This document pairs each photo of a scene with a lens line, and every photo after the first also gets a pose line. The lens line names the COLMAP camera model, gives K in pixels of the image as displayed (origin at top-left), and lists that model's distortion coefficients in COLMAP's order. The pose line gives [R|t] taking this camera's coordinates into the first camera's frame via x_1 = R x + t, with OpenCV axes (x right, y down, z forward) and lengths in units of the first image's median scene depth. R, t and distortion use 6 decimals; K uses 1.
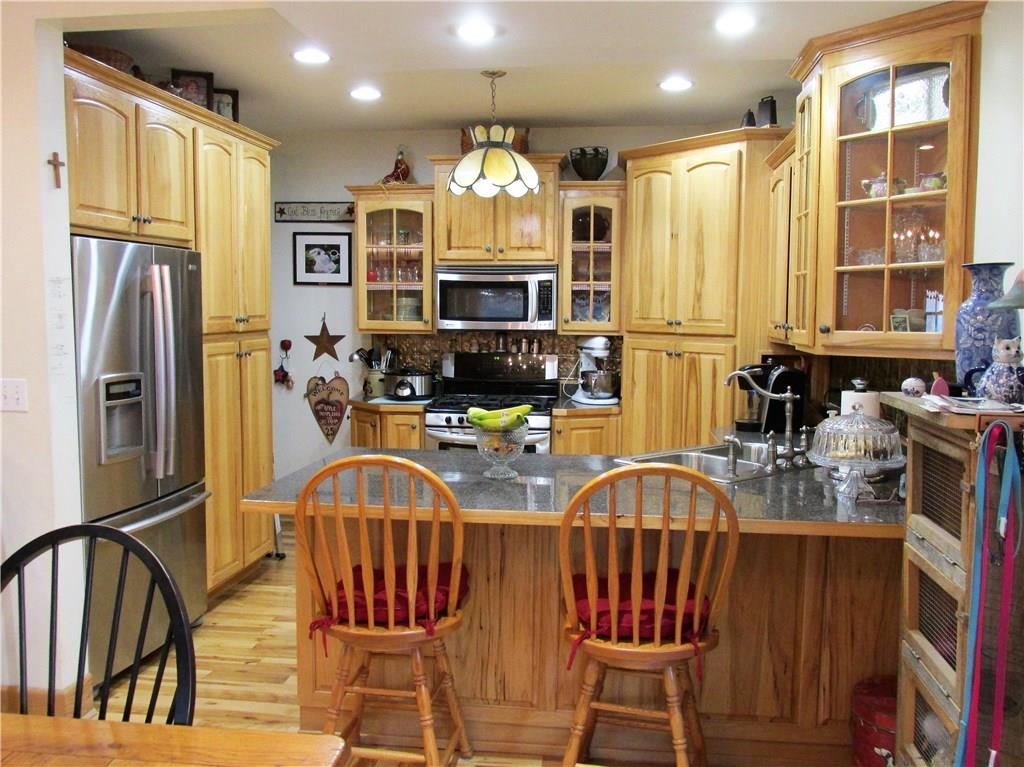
lens RADIAL K [[873.9, 0, 512.0], [0, 873.9, 383.5], [0, 0, 1]] dist [-0.019504, -0.004459]
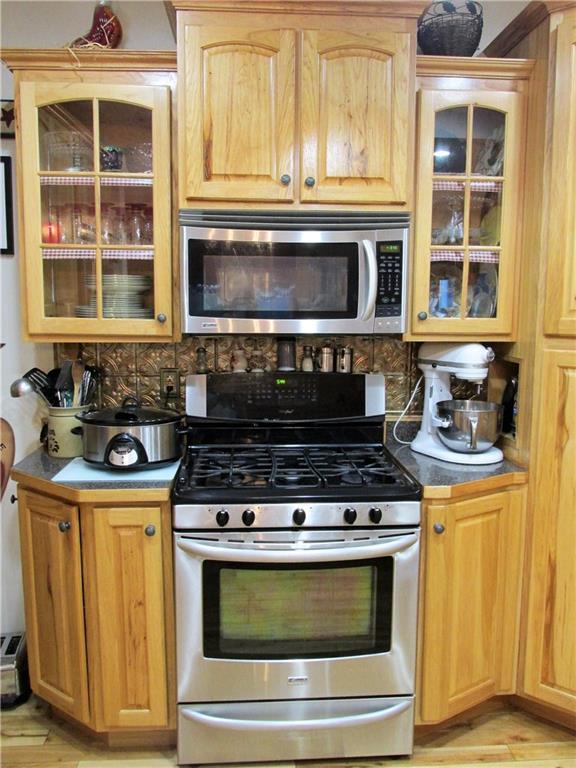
lens RADIAL K [[654.2, 0, 288.0], [0, 654.2, 384.0], [0, 0, 1]] dist [-0.034984, 0.002096]
pose [[0.980873, -0.025390, 0.192984, -0.101510], [0.019102, 0.999226, 0.034379, -0.044409], [-0.193707, -0.030035, 0.980600, 0.602512]]
